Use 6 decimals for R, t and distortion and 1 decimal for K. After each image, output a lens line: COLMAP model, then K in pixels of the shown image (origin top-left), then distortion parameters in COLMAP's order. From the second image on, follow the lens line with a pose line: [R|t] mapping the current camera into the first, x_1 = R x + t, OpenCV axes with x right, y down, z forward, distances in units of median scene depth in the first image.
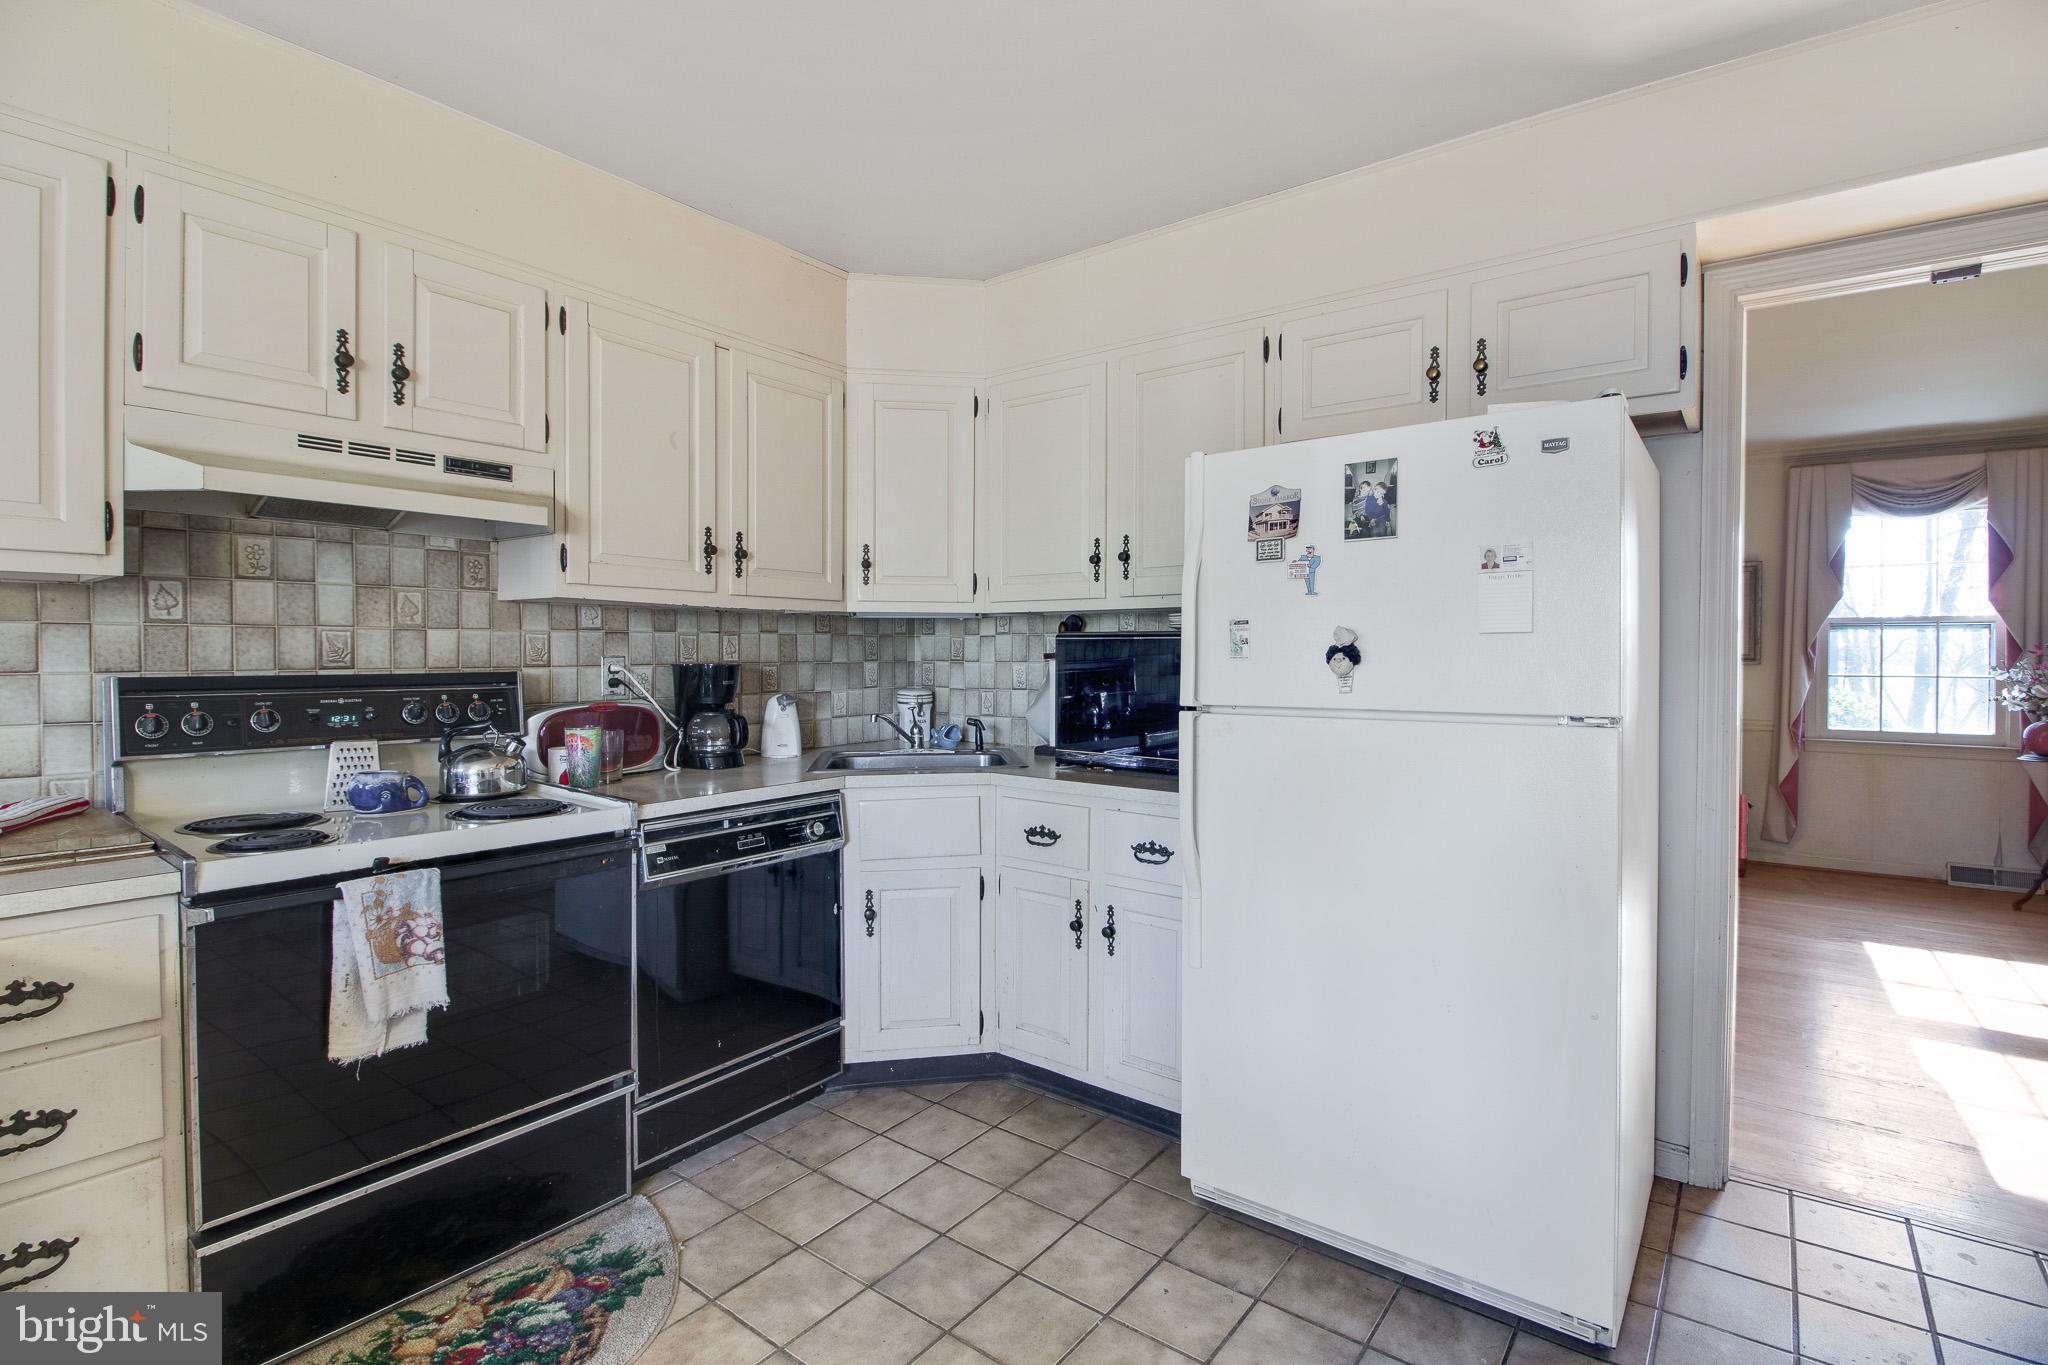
lens RADIAL K [[939.6, 0, 1032.6], [0, 939.6, 672.6], [0, 0, 1]] dist [-0.025226, -0.004994]
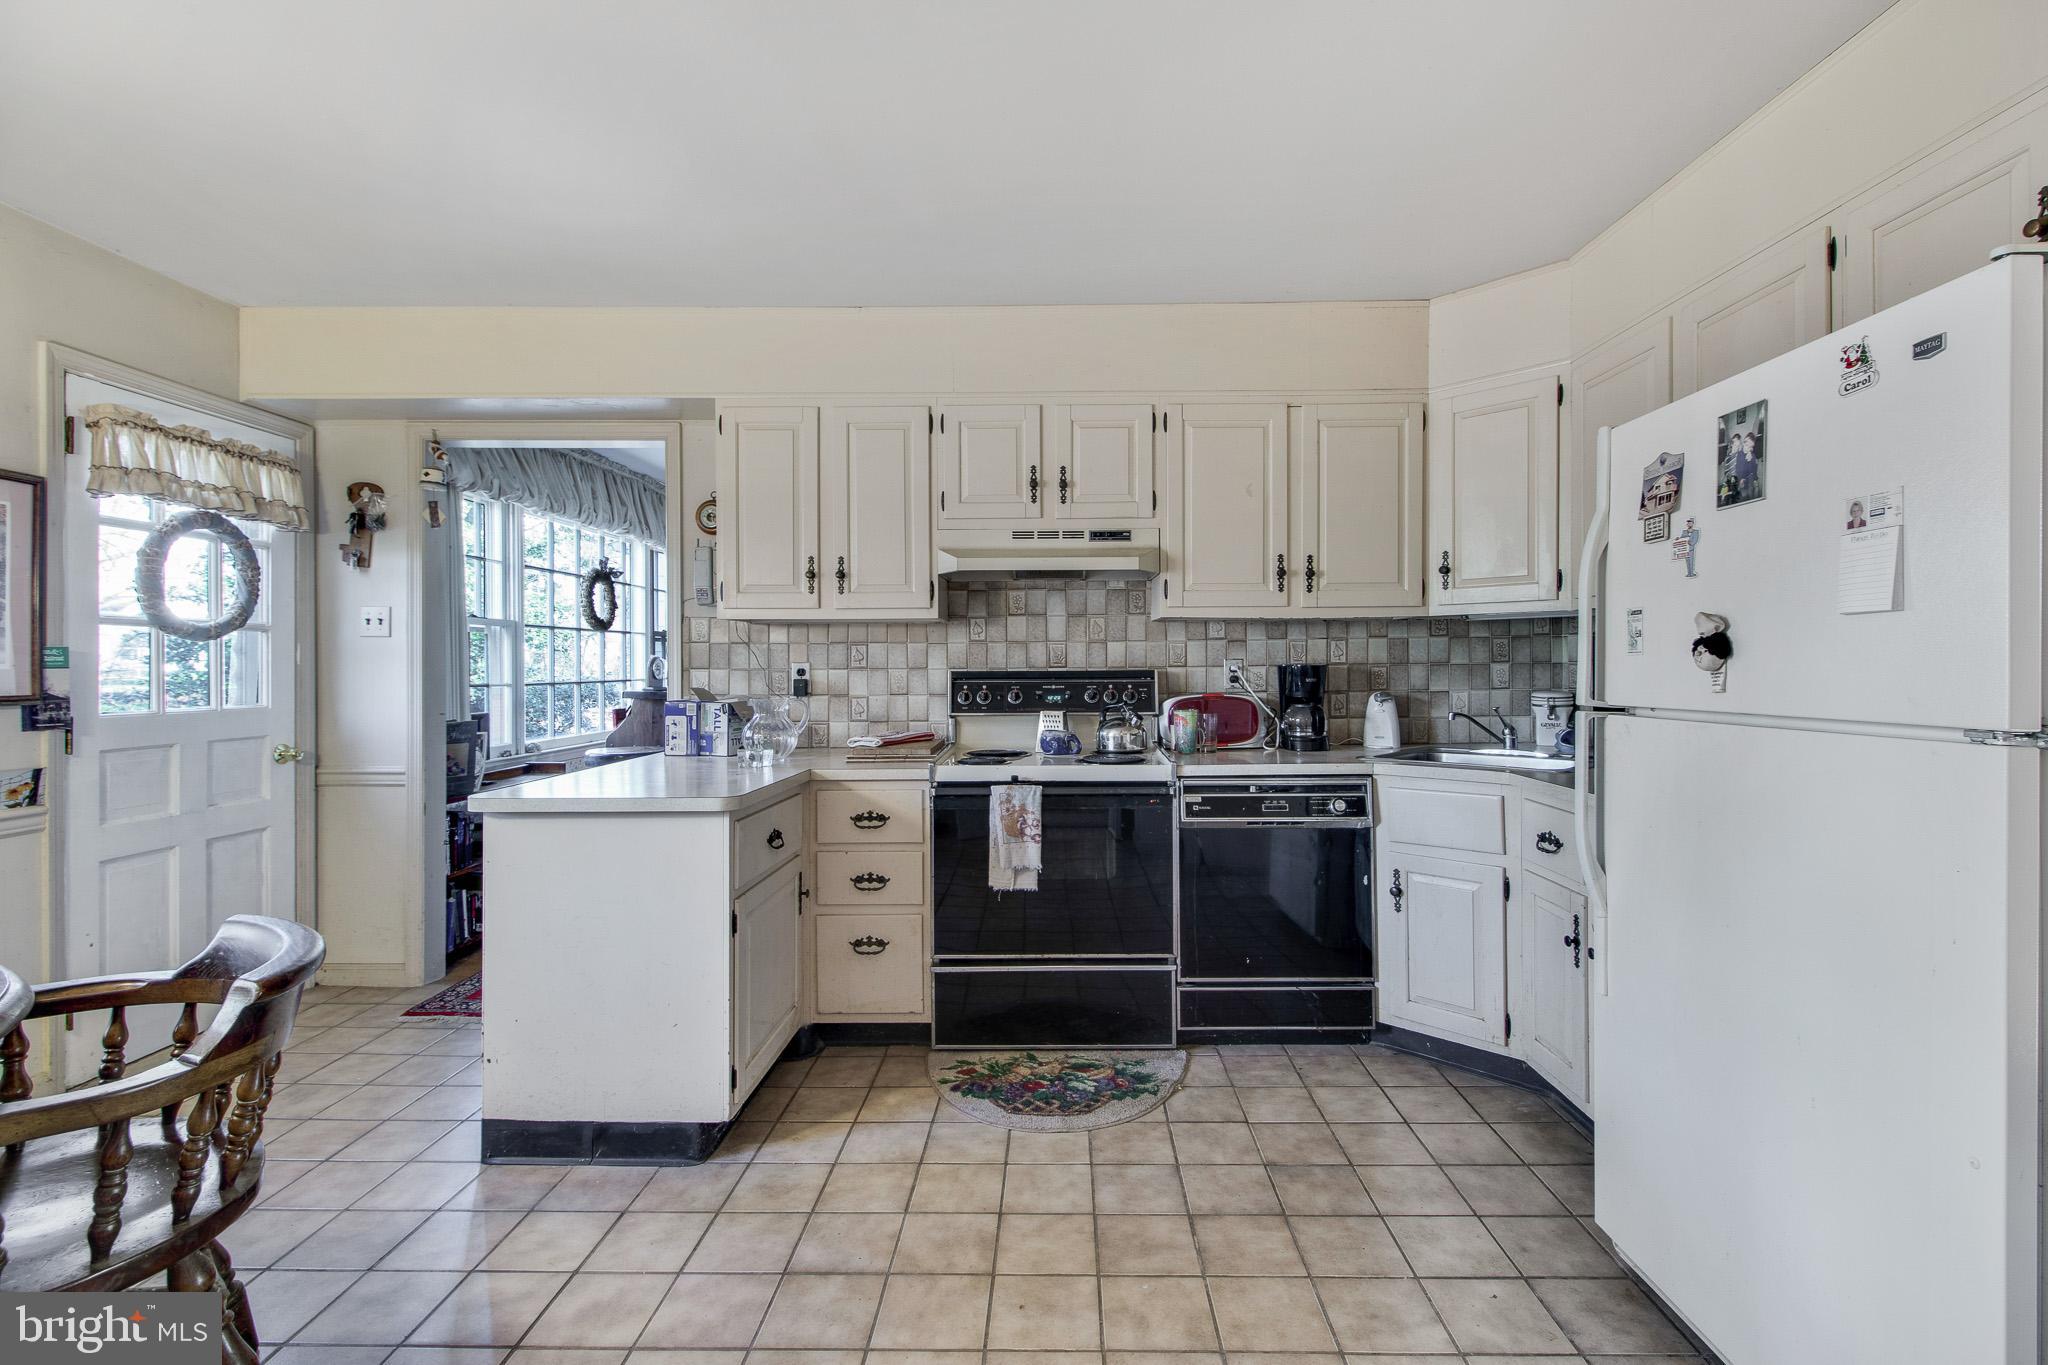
lens RADIAL K [[939.6, 0, 1034.1], [0, 939.6, 676.7], [0, 0, 1]] dist [-0.025226, -0.004994]
pose [[0.560821, 0.006195, -0.827914, 0.629500], [-0.009476, 0.999955, 0.001063, 0.011249], [0.827883, 0.007250, 0.560854, 0.039396]]
